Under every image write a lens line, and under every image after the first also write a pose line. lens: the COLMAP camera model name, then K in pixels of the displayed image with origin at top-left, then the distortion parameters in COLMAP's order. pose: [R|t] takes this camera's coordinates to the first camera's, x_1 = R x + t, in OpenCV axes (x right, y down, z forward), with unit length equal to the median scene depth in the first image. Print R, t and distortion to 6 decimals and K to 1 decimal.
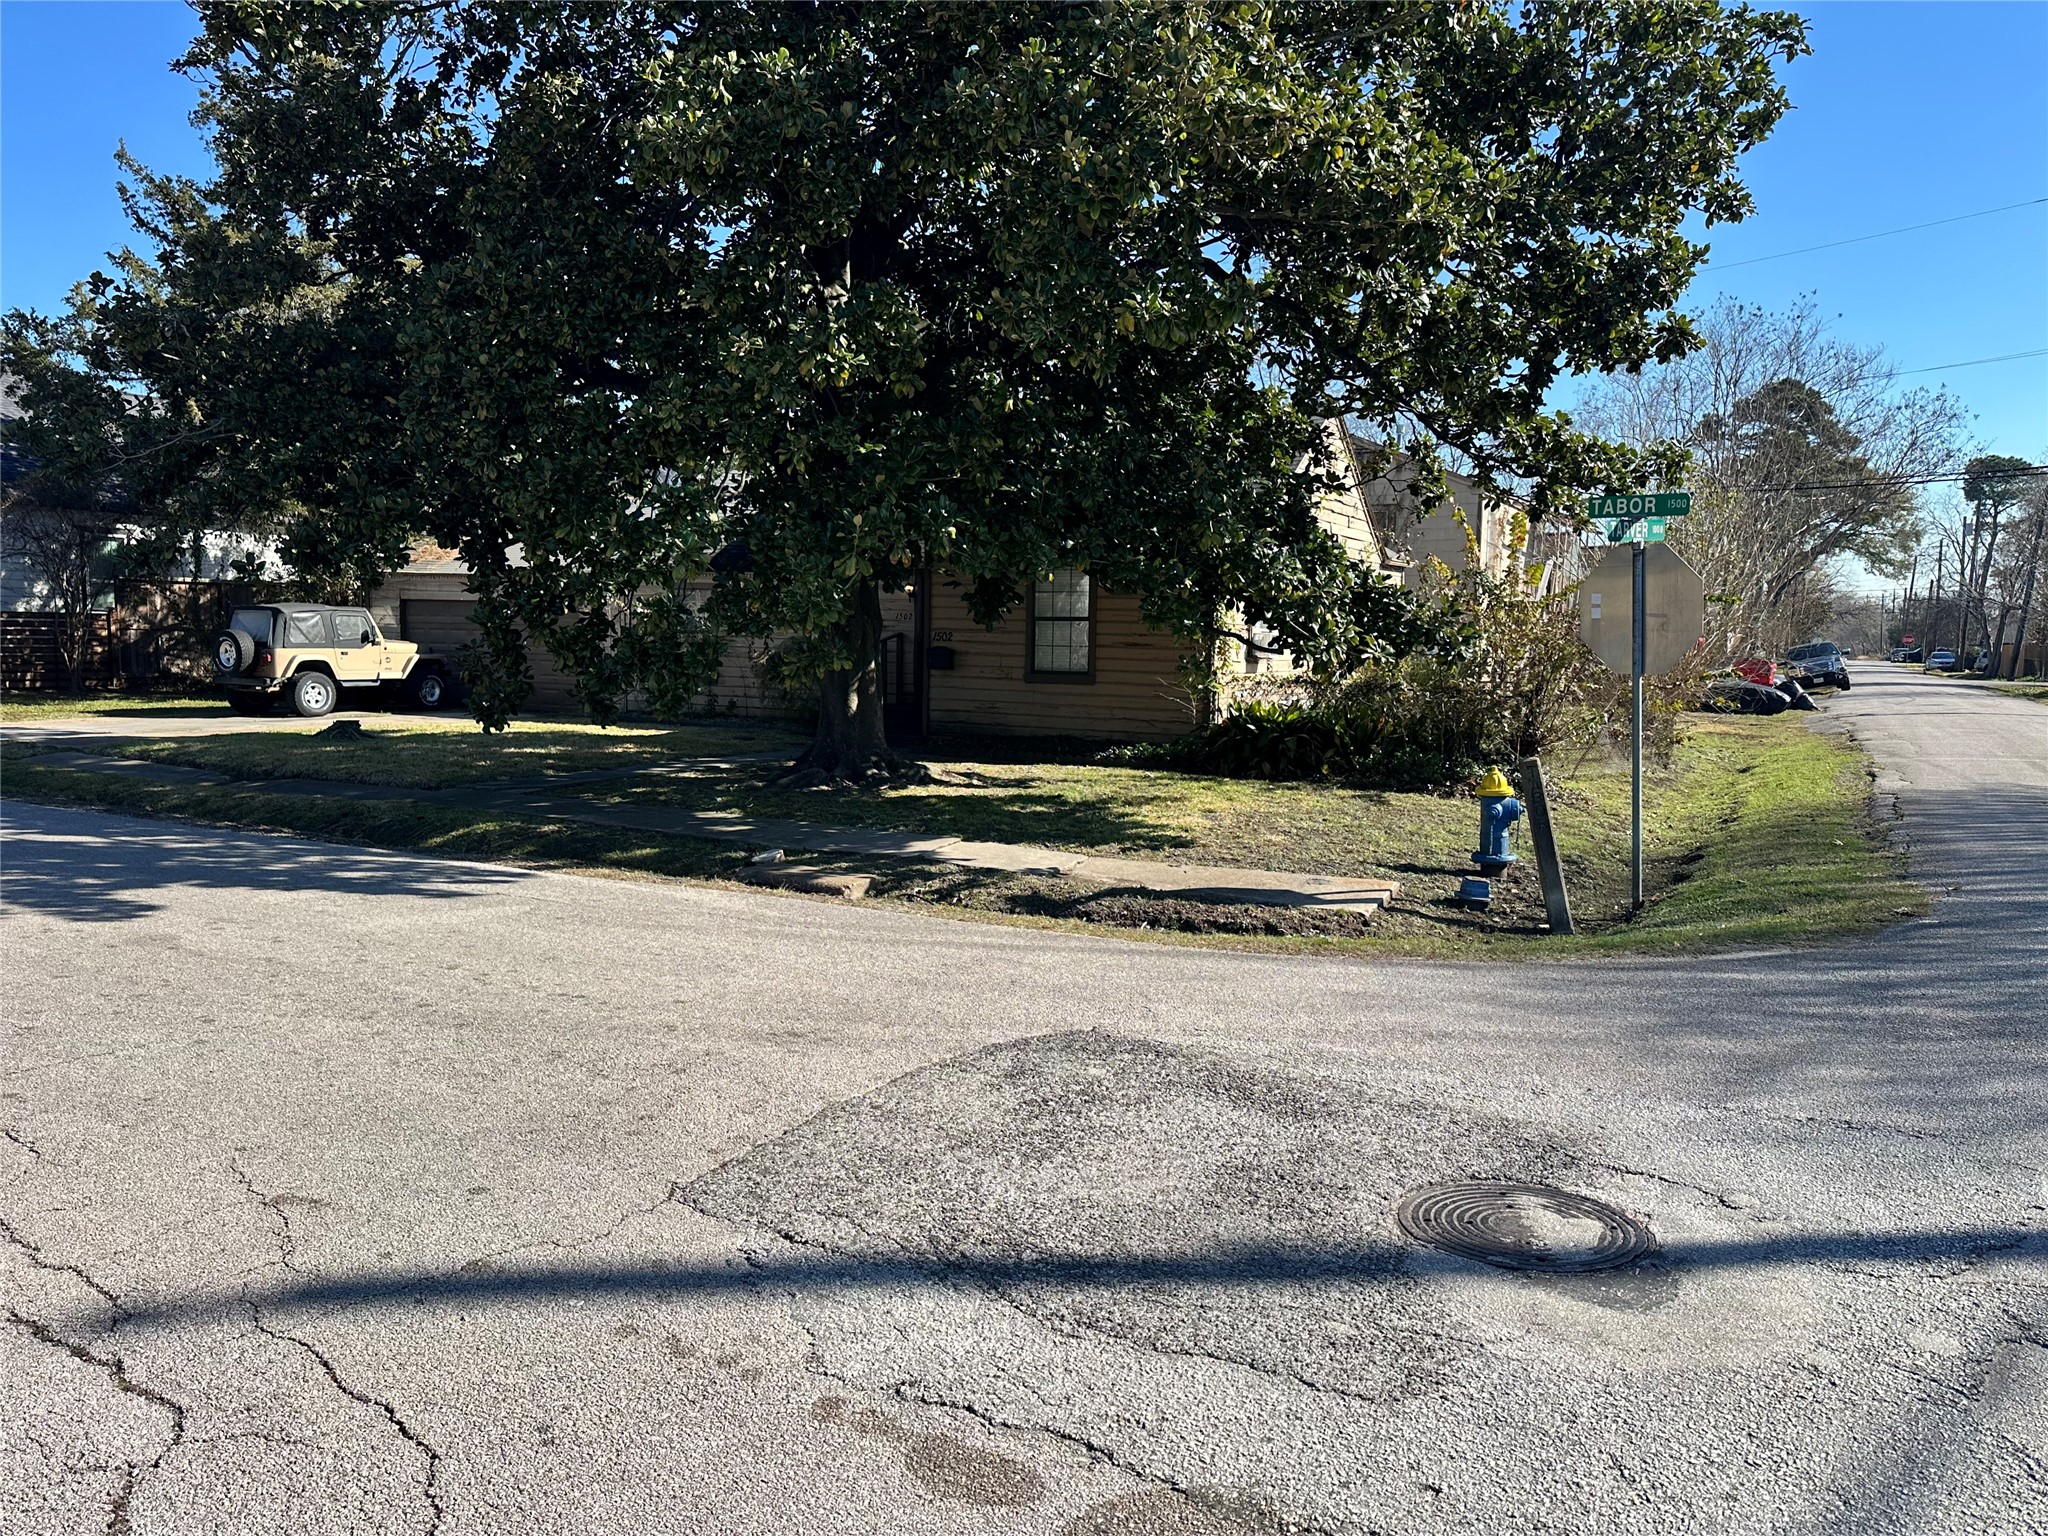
lens RADIAL K [[1417.1, 0, 1009.1], [0, 1417.1, 766.9], [0, 0, 1]] dist [0.068780, -0.072636]
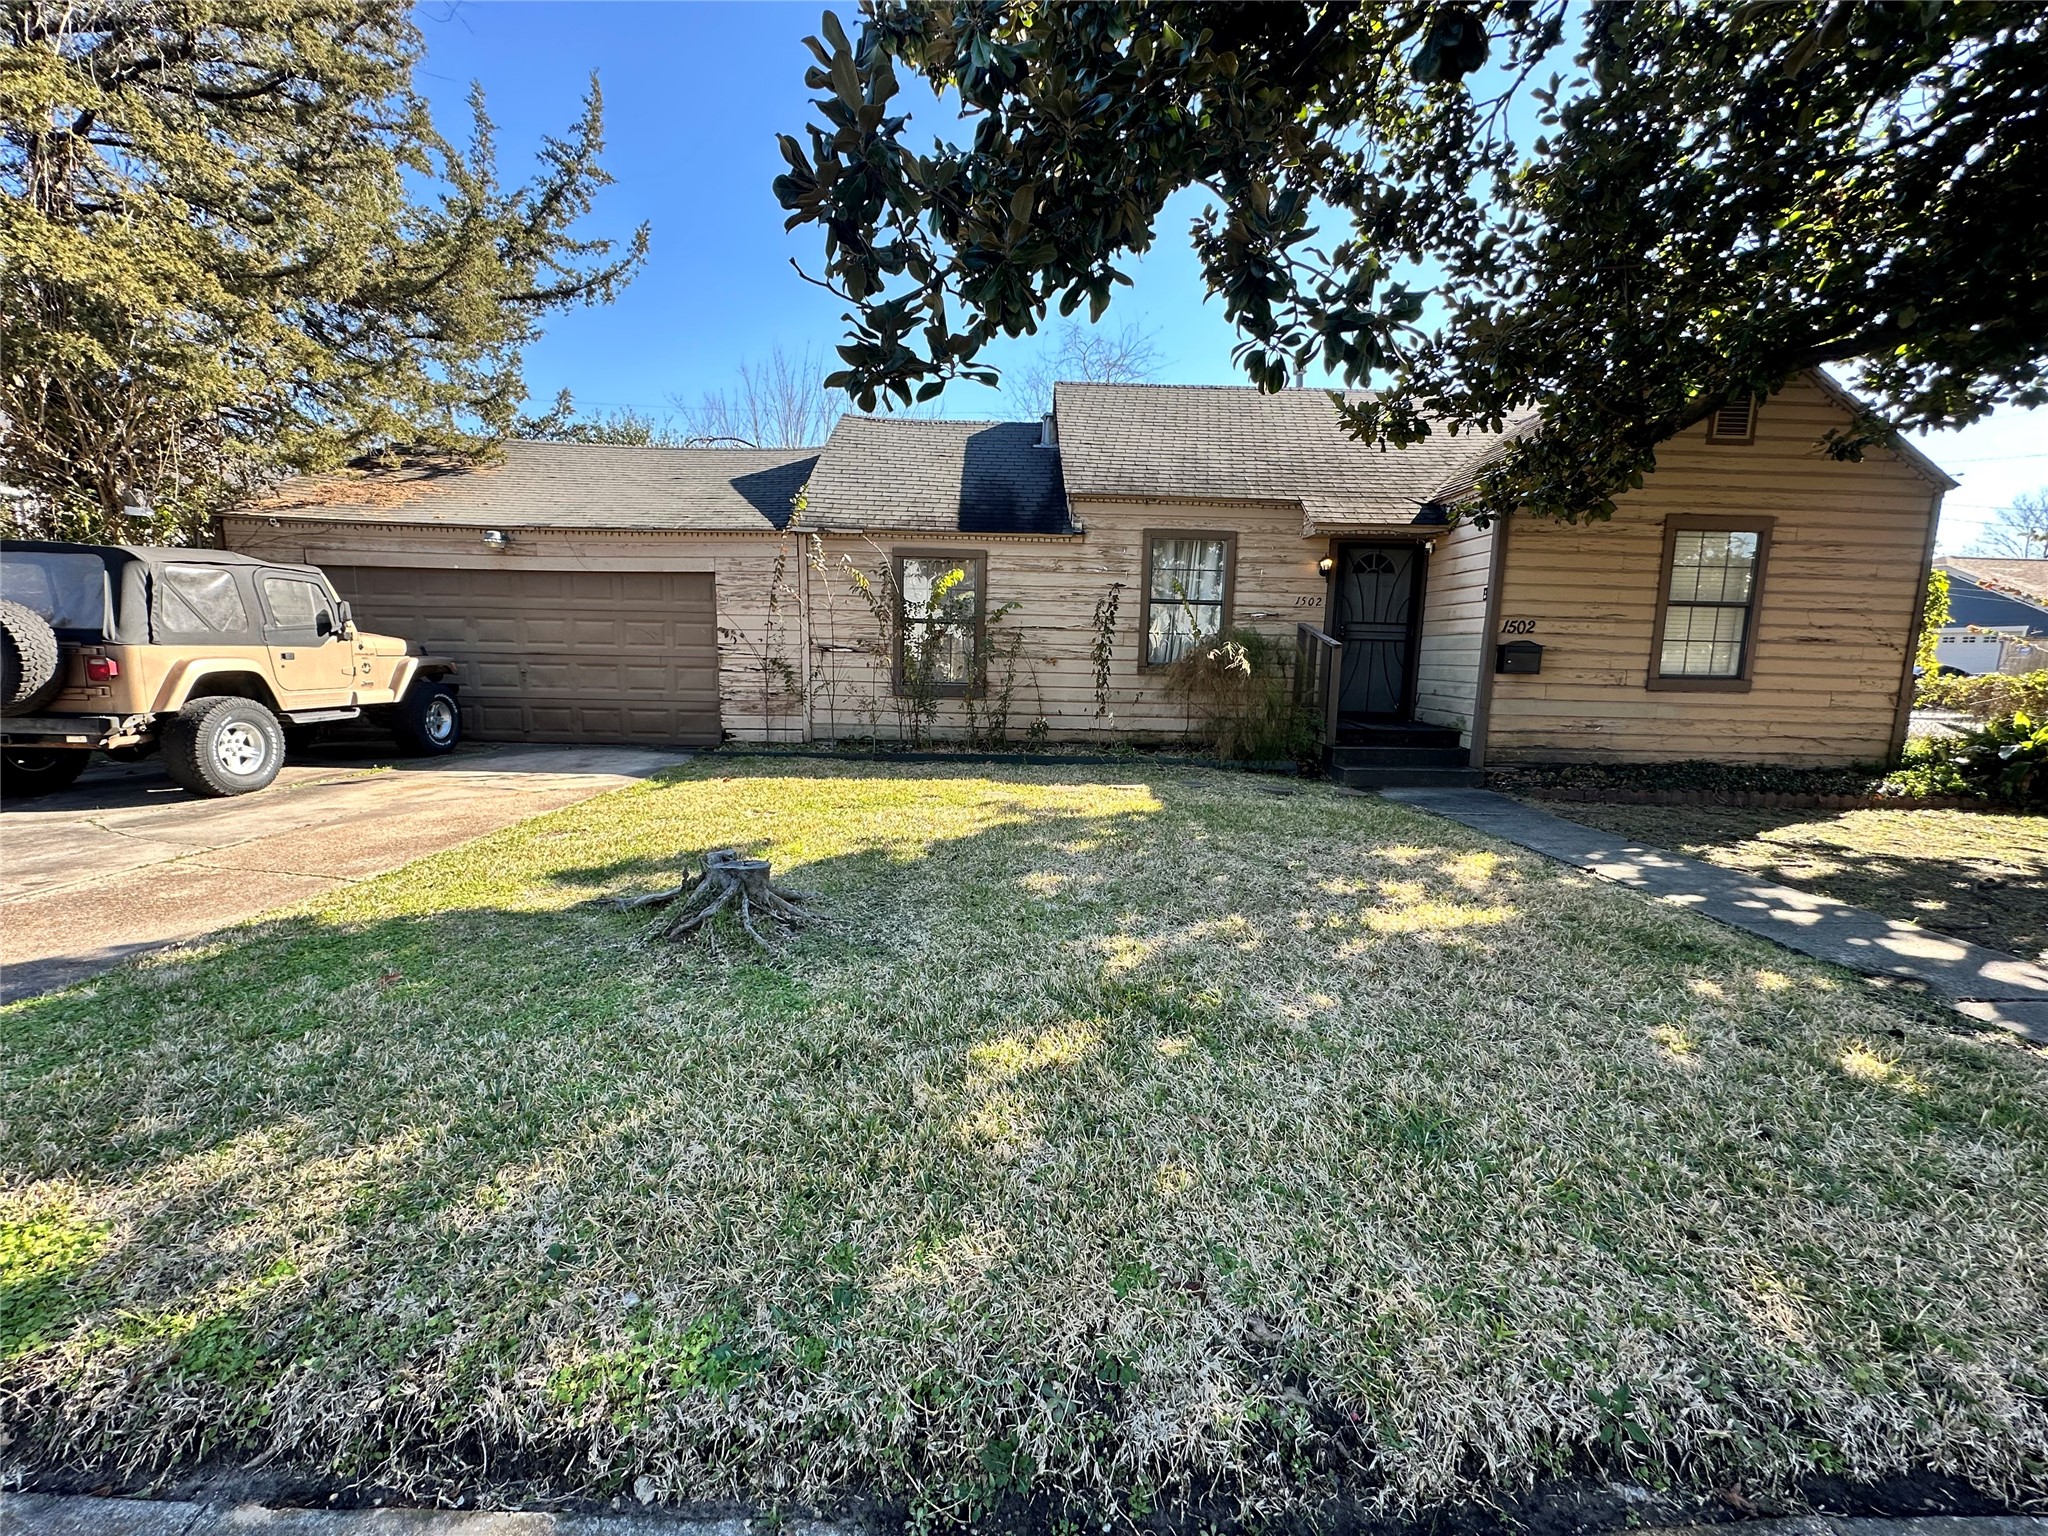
lens RADIAL K [[813.6, 0, 1018.1], [0, 813.6, 776.4], [0, 0, 1]] dist [-0.003202, 0.000687]
pose [[0.872190, -0.073231, 0.483655, -0.395240], [0.041391, 0.996233, 0.076200, -0.050565], [-0.487413, -0.046442, 0.871935, 0.653156]]
